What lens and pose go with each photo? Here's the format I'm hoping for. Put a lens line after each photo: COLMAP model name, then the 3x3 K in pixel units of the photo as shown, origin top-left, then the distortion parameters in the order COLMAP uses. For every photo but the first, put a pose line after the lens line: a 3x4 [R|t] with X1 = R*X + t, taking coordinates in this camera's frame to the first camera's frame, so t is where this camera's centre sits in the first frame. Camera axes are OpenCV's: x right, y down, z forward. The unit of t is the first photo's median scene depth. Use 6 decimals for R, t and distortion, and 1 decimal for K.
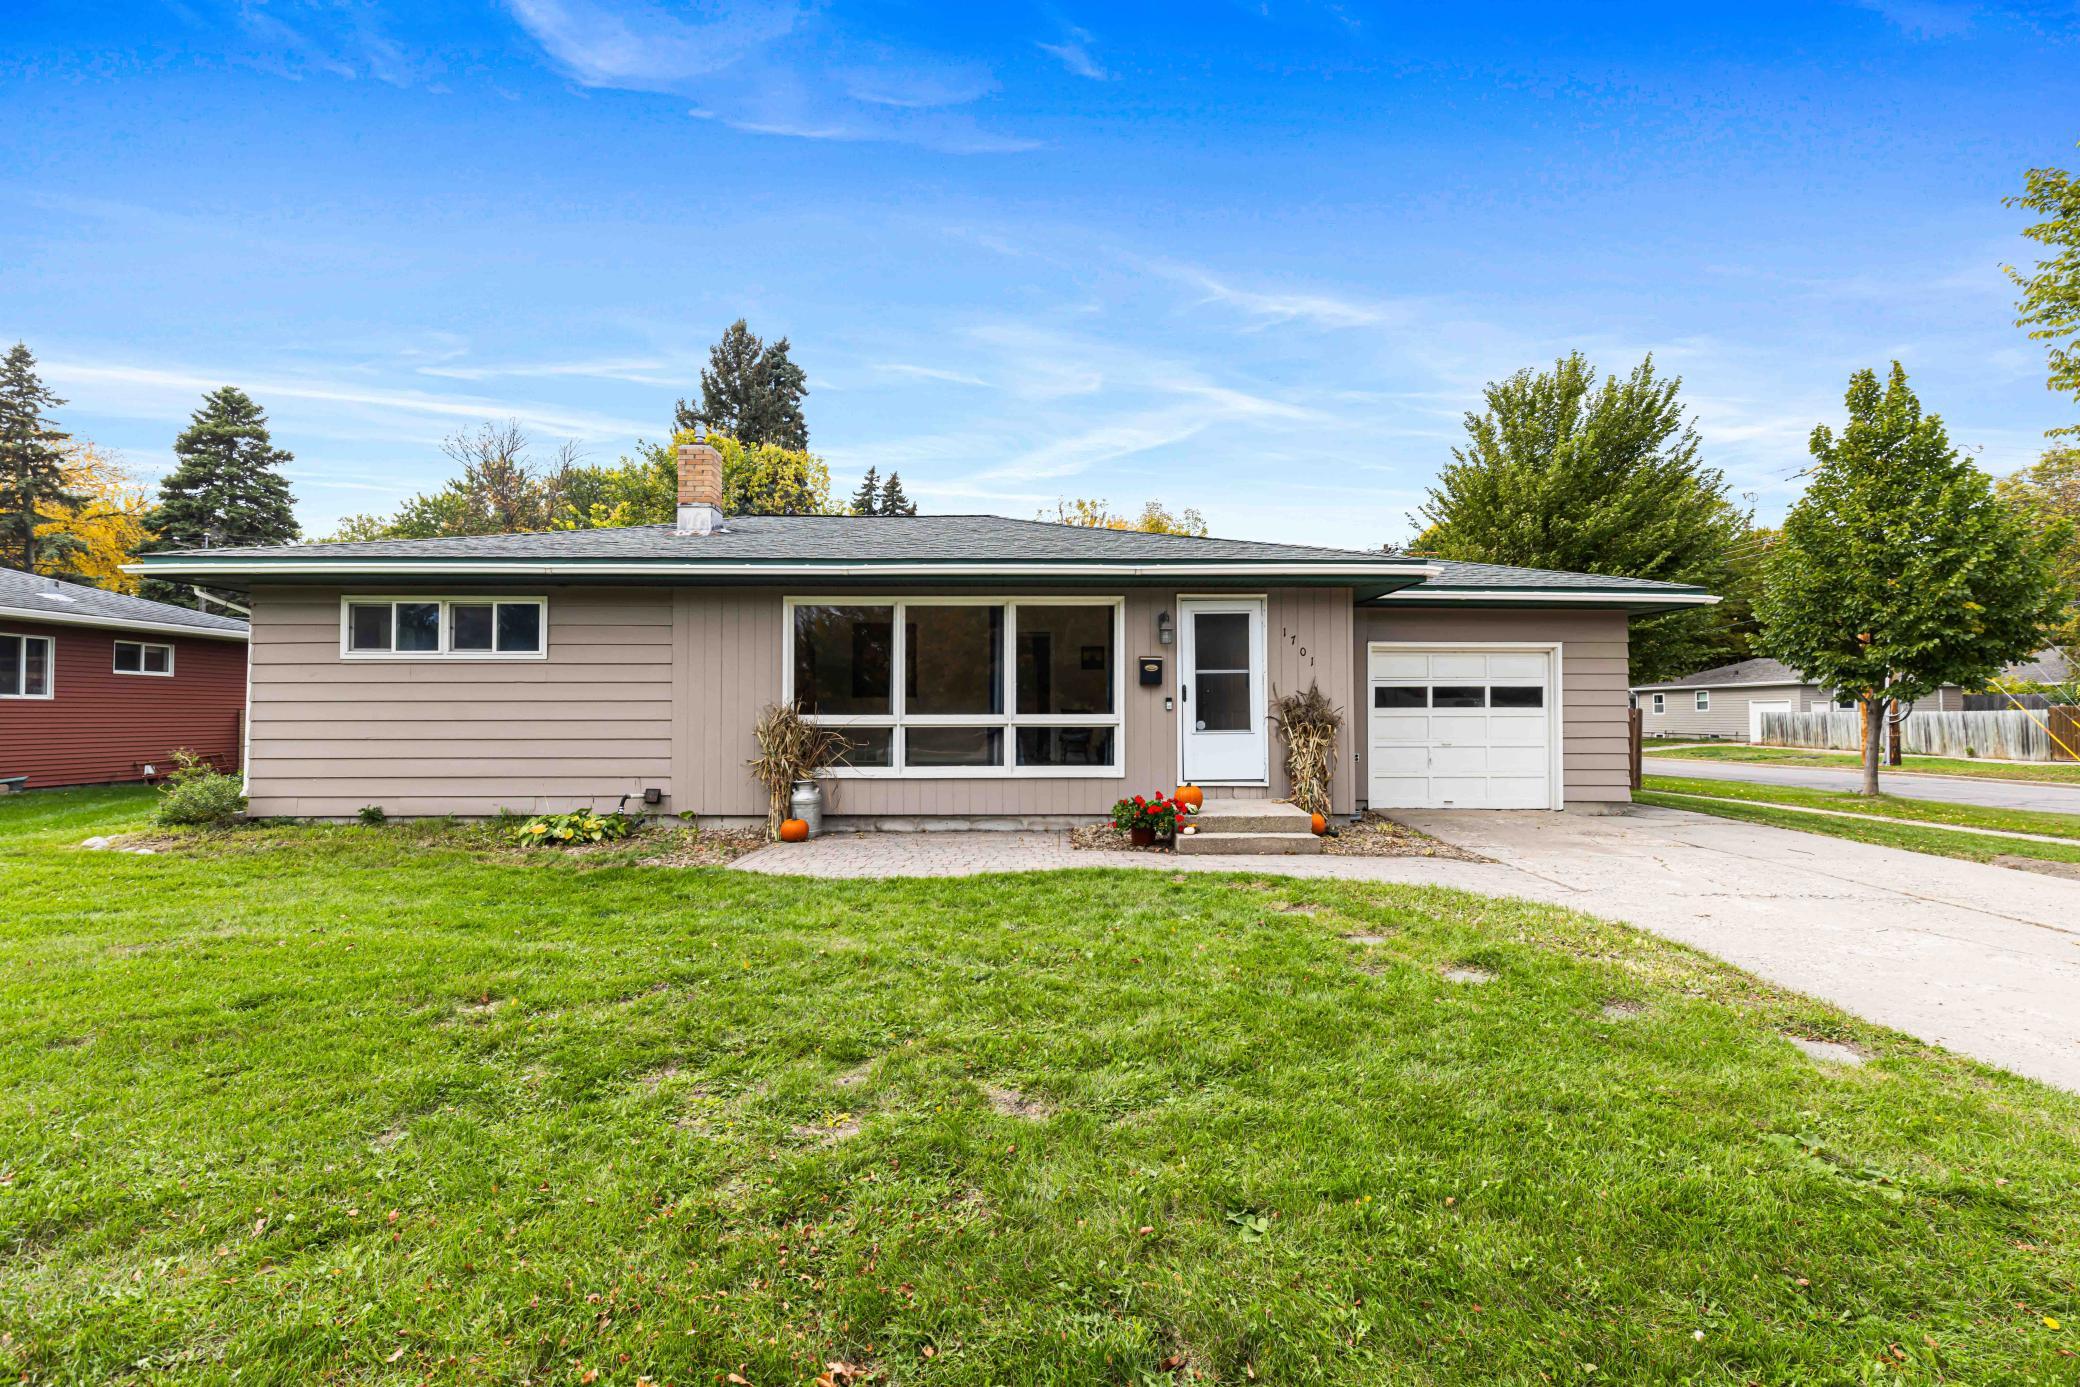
lens RADIAL K [[926.6, 0, 1037.9], [0, 926.6, 708.0], [0, 0, 1]] dist [0.002500, 0.000067]
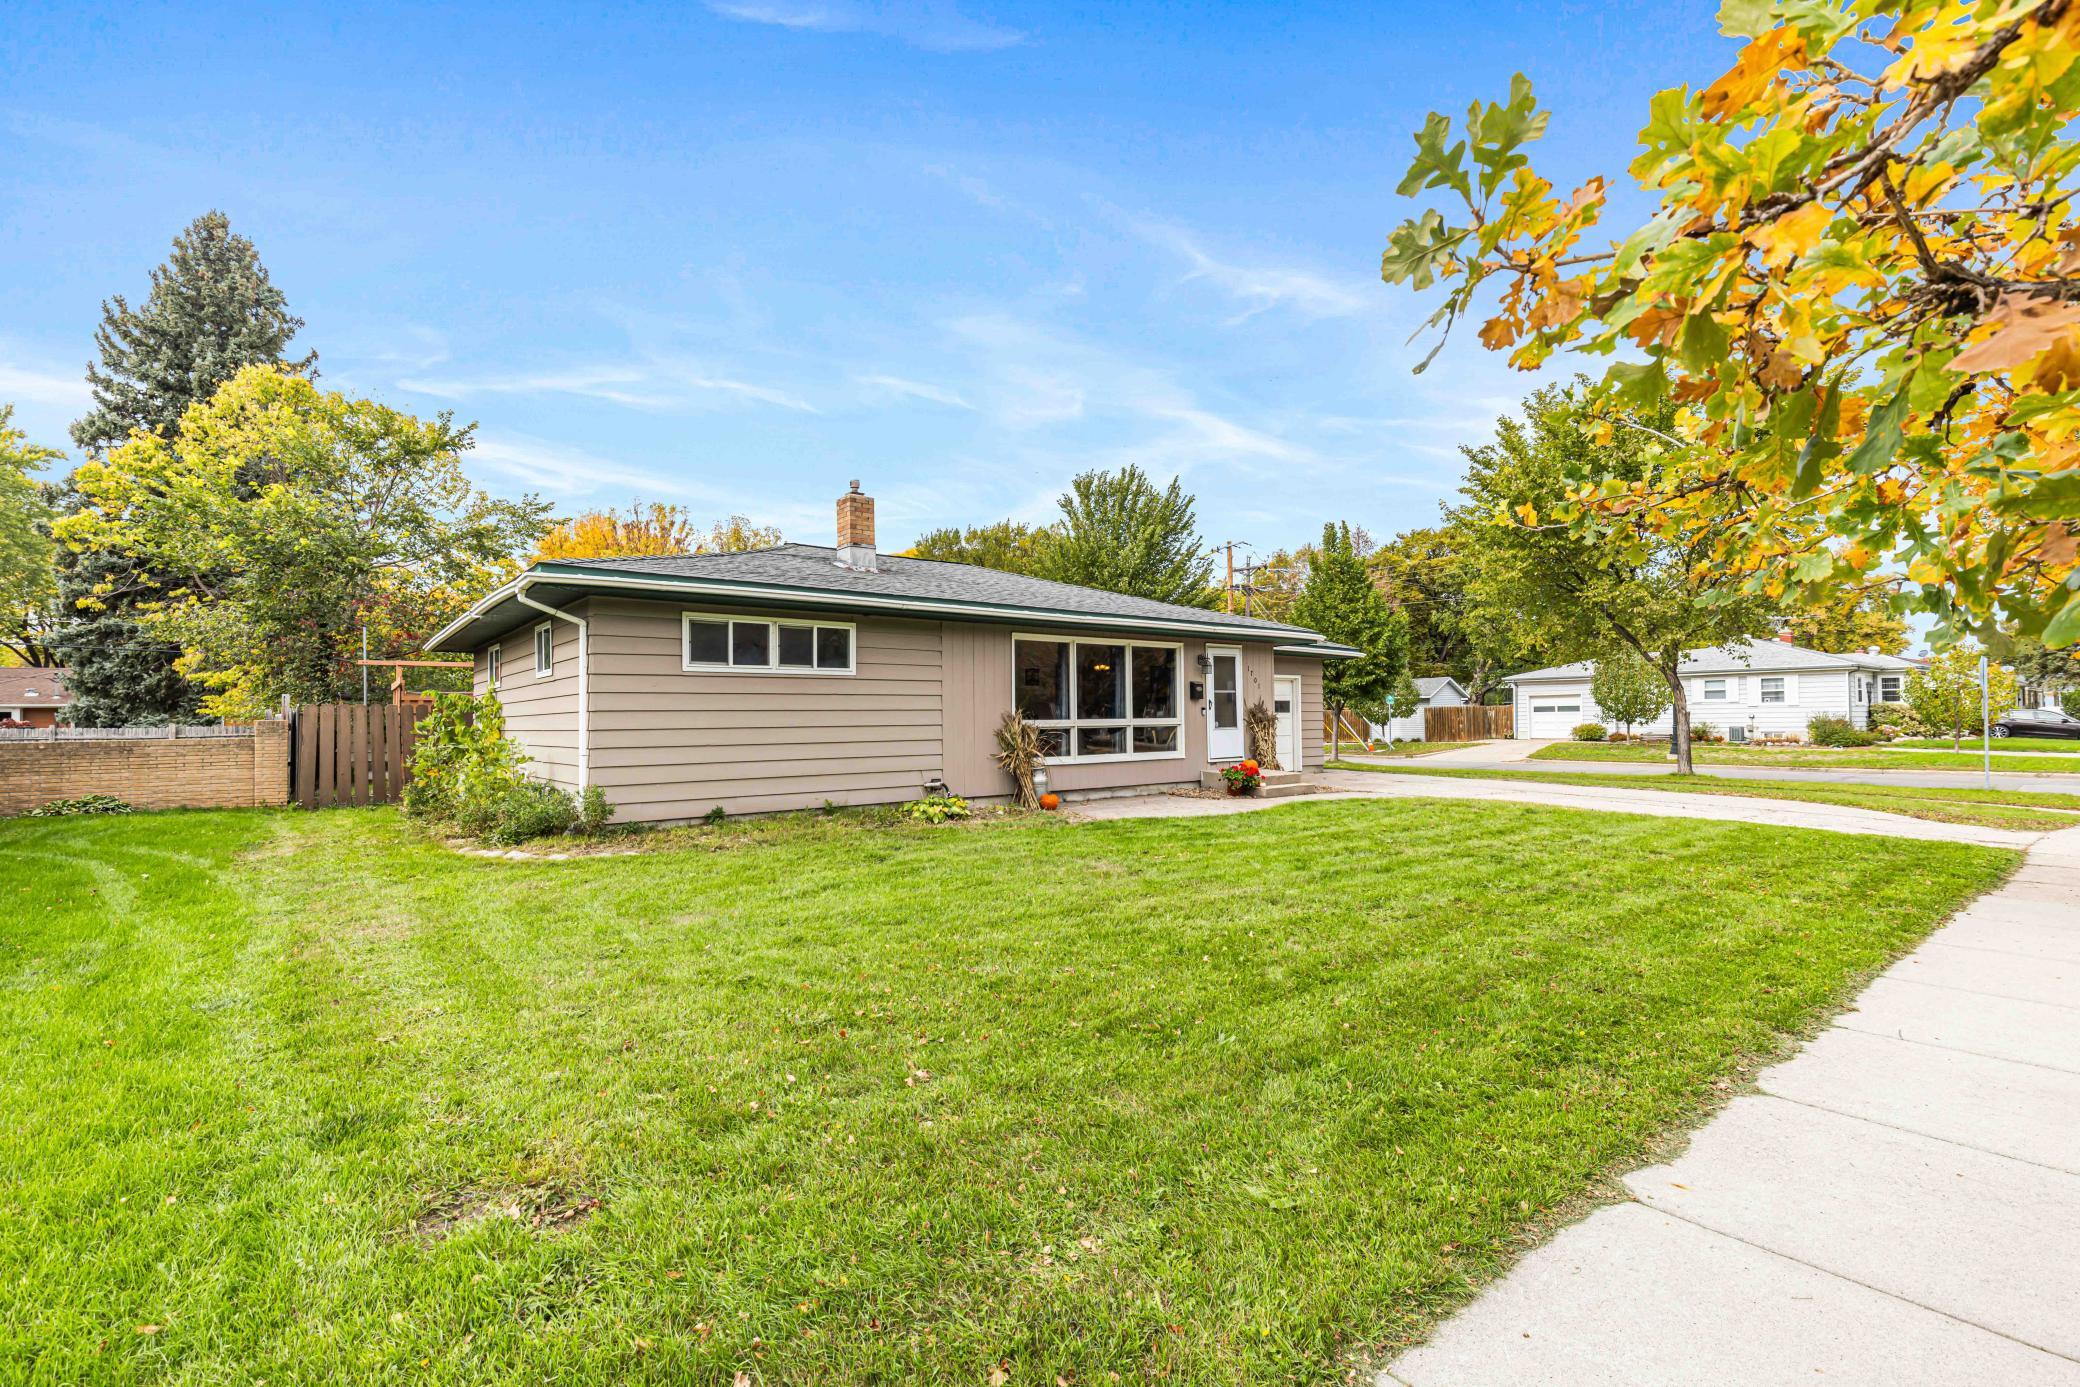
lens RADIAL K [[926.6, 0, 1037.9], [0, 926.6, 708.0], [0, 0, 1]] dist [0.002500, 0.000067]
pose [[0.789021, -0.000880, 0.614366, -1.072009], [0.005547, 0.999968, -0.005691, -0.002218], [-0.614341, 0.007898, 0.789001, -0.093136]]
